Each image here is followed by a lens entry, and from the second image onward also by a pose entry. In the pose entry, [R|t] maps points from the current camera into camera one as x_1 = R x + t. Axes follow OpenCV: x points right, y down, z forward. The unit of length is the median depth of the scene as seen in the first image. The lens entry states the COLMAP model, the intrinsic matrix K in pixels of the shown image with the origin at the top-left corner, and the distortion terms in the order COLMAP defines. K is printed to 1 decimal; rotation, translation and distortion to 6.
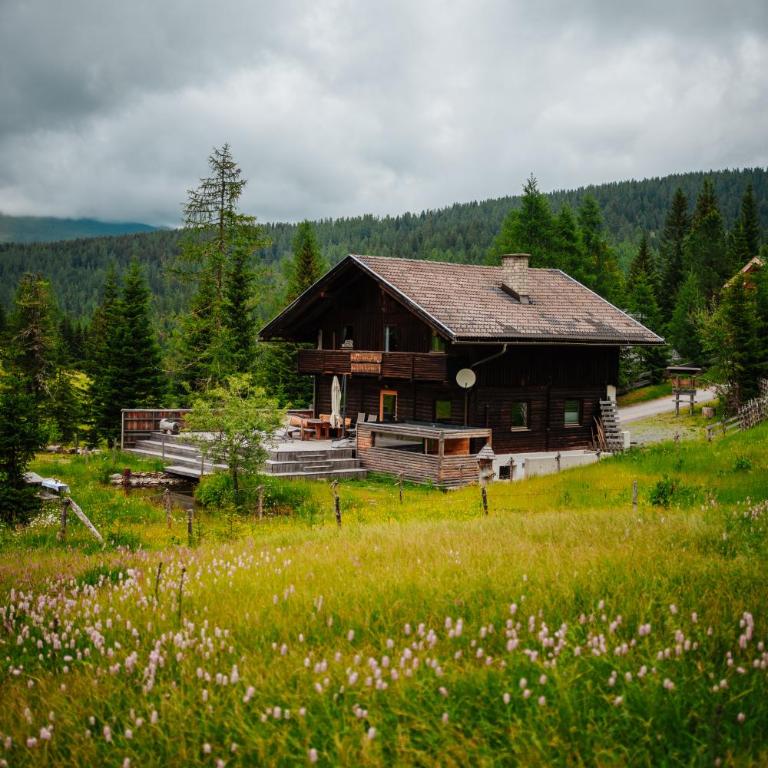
lens RADIAL K [[1163.9, 0, 384.0], [0, 1163.9, 384.0], [0, 0, 1]] dist [-0.012556, 0.082149]
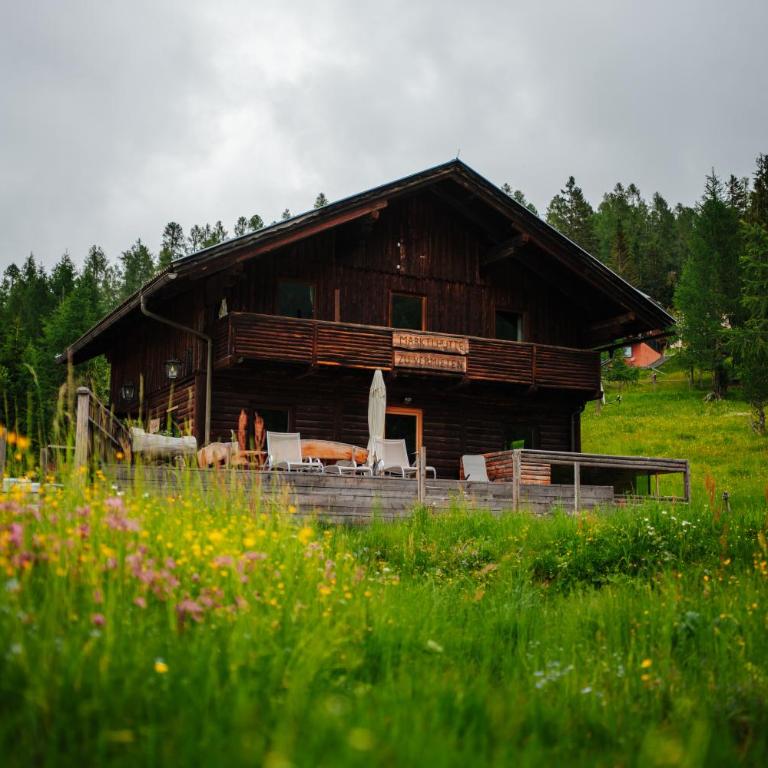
lens RADIAL K [[1163.9, 0, 384.0], [0, 1163.9, 384.0], [0, 0, 1]] dist [-0.012556, 0.082149]
pose [[0.221820, 0.126983, 0.966784, -0.526239], [0.031964, 0.990004, -0.137367, 0.068824], [-0.974564, 0.061373, 0.215544, 0.840137]]
